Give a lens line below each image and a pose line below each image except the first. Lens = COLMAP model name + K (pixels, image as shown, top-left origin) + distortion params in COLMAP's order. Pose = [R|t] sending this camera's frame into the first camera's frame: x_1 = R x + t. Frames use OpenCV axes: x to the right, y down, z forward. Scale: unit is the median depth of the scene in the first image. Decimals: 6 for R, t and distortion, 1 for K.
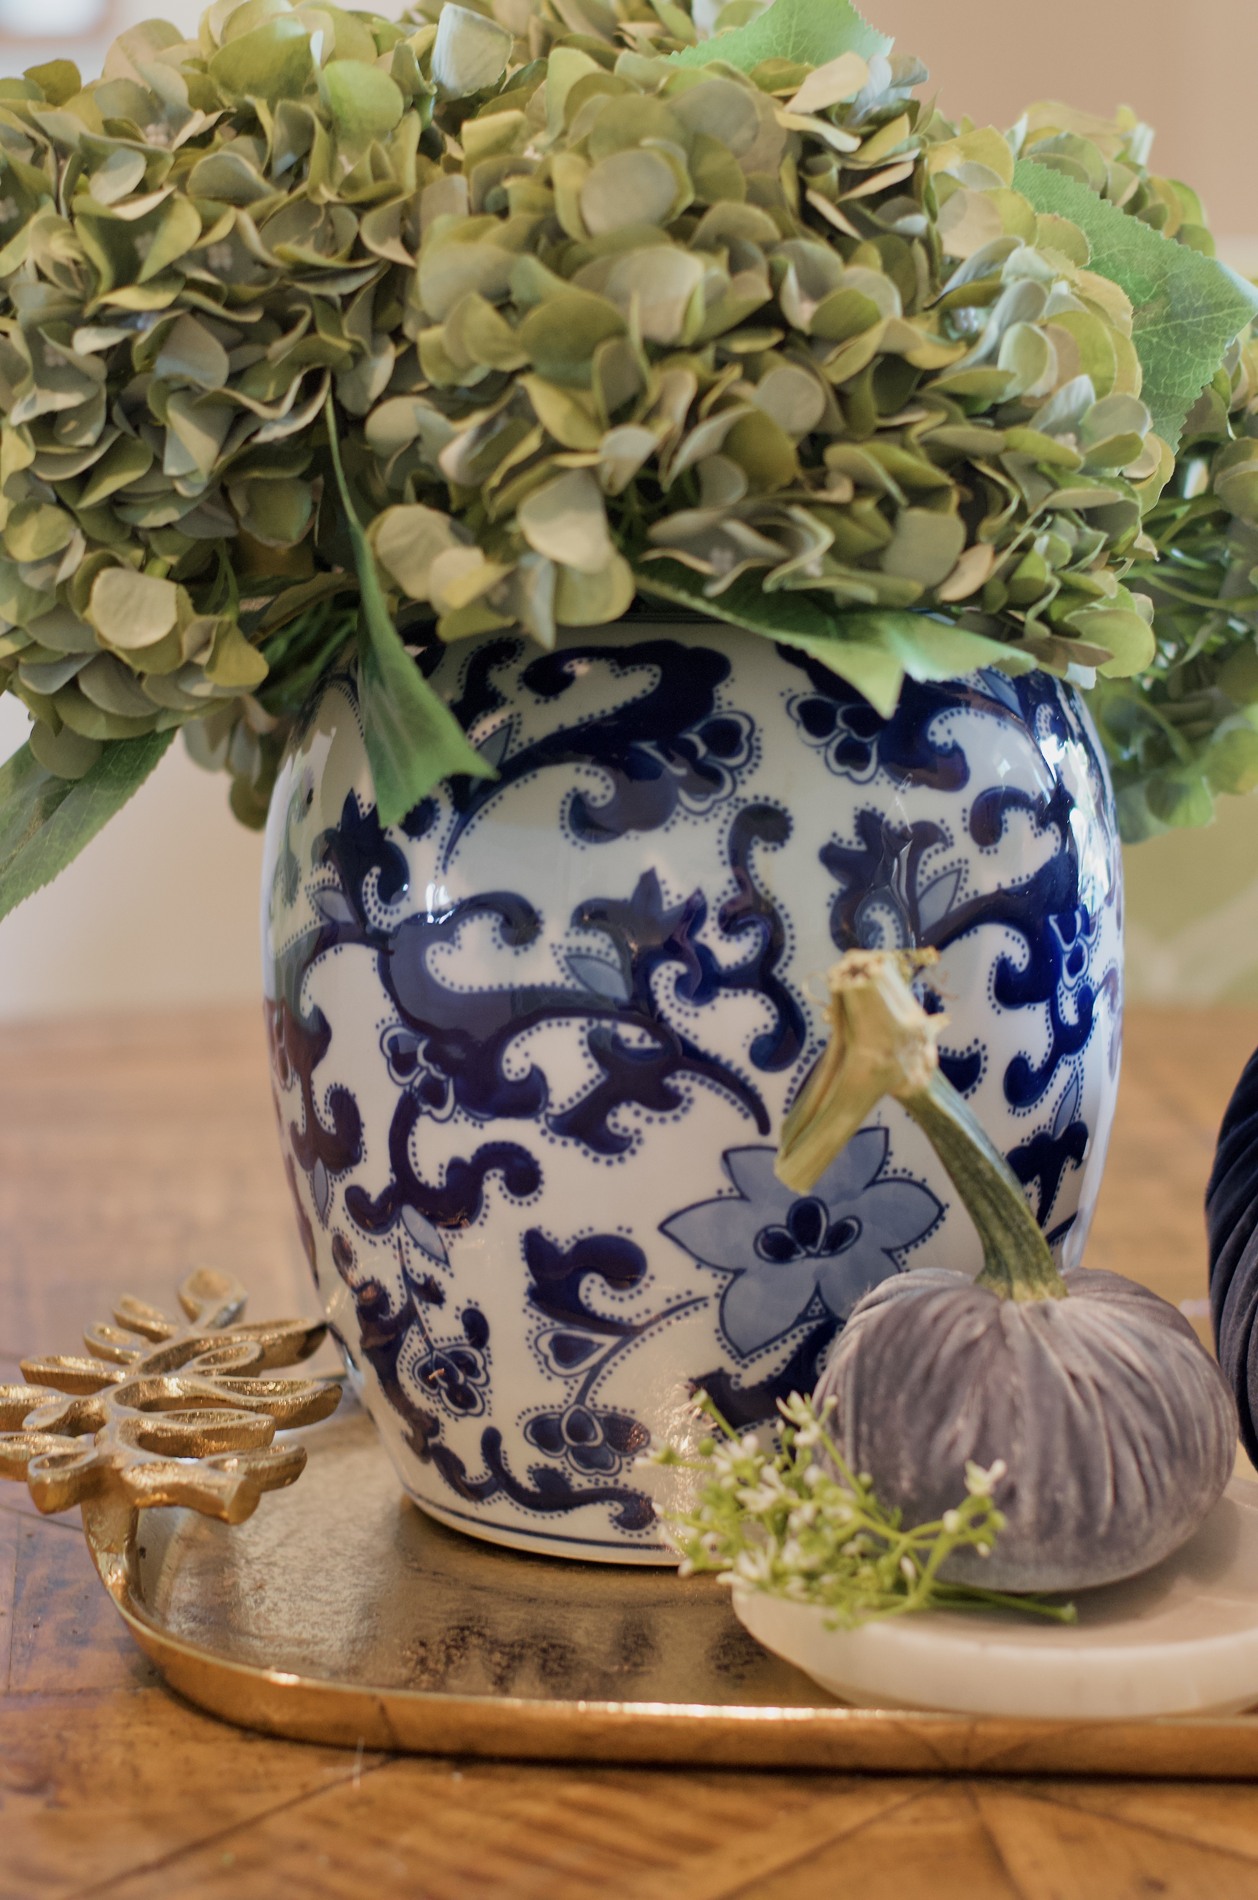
lens RADIAL K [[4371.4, 0, 629.0], [0, 4371.4, 950.0], [0, 0, 1]] dist [-0.087053, -0.238370]
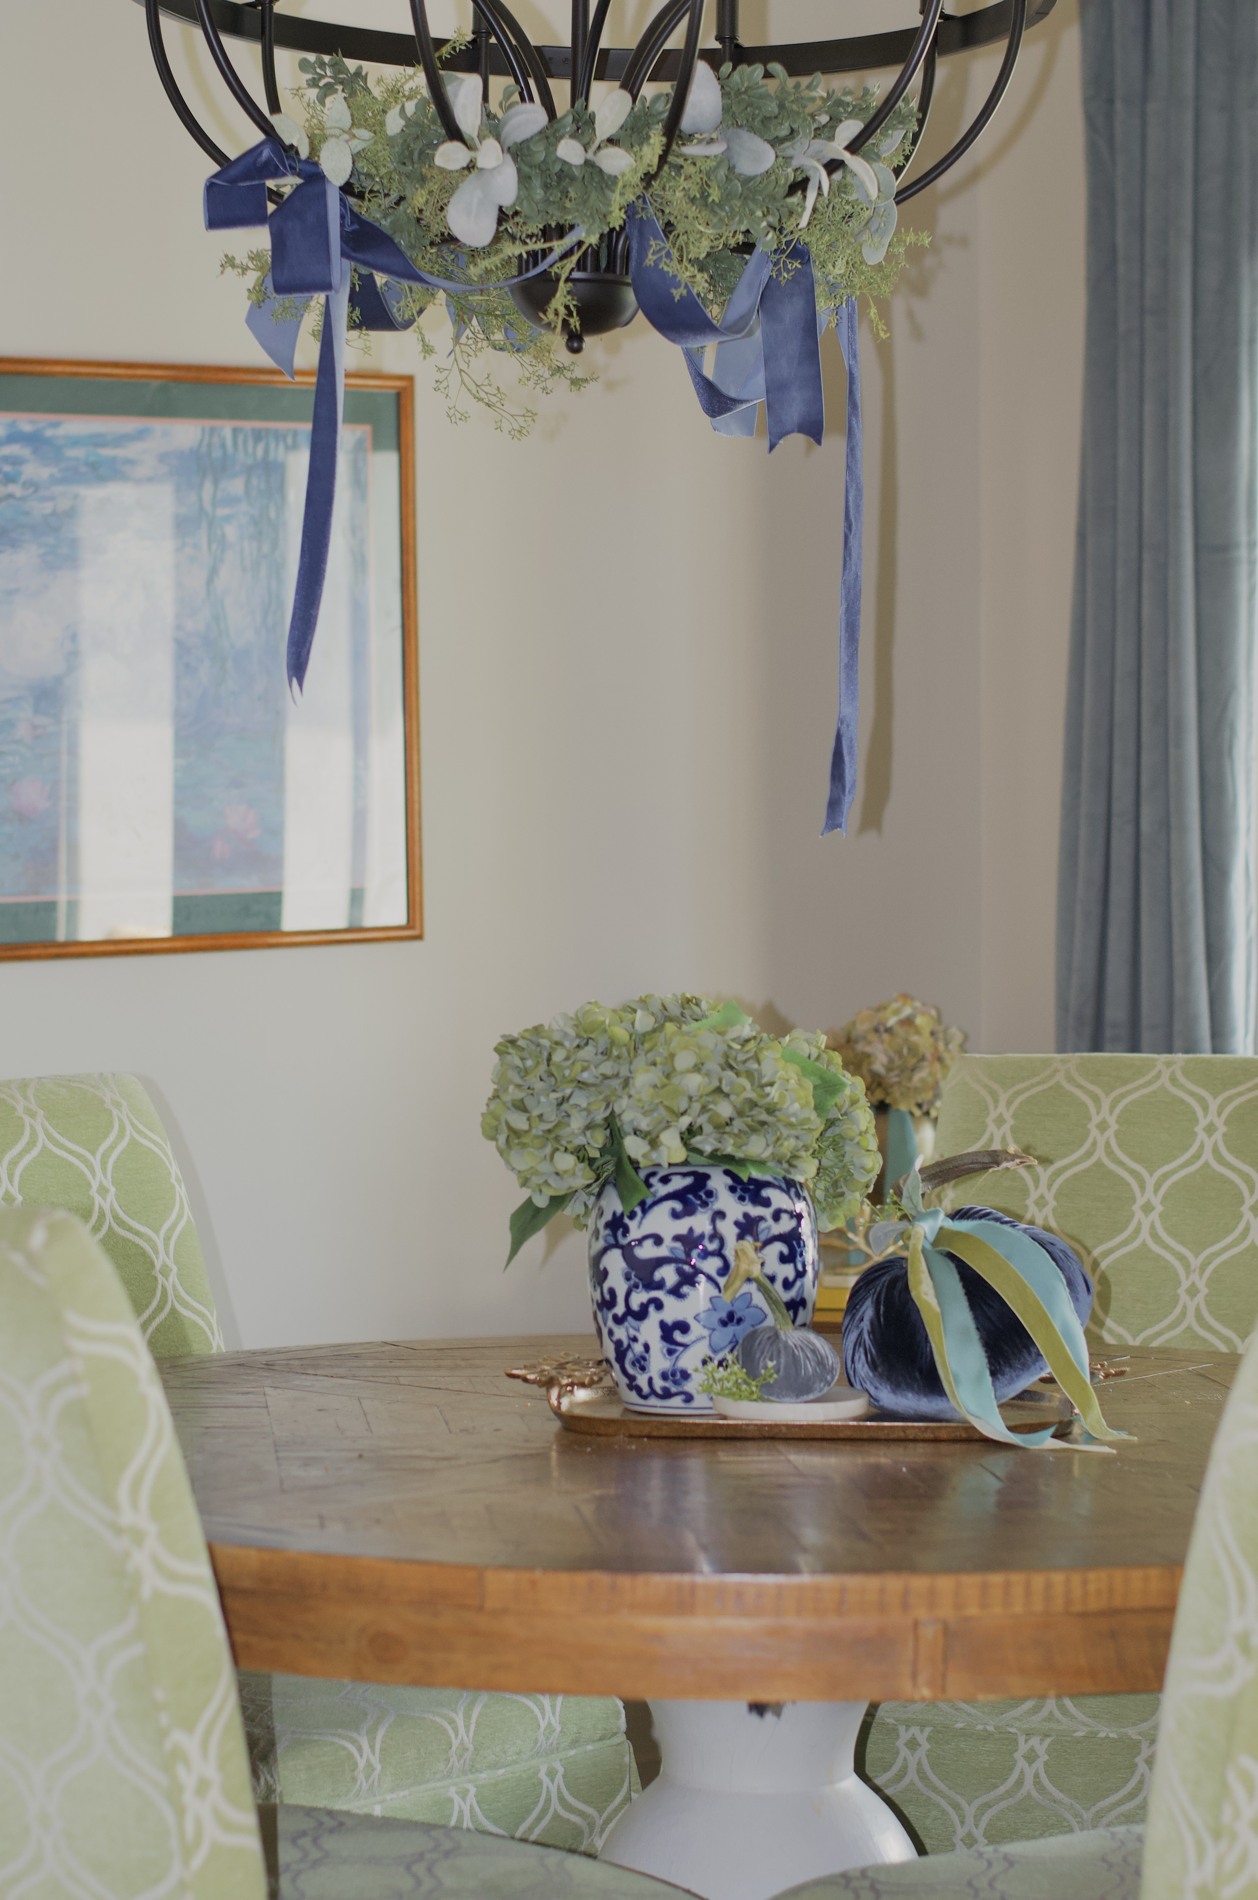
lens RADIAL K [[4371.4, 0, 629.0], [0, 4371.4, 950.0], [0, 0, 1]] dist [-0.087053, -0.238370]
pose [[0.999965, -0.004755, -0.006898, -0.022804], [0.003556, 0.986374, -0.164479, 0.383772], [0.007586, 0.164449, 0.986356, -2.943260]]
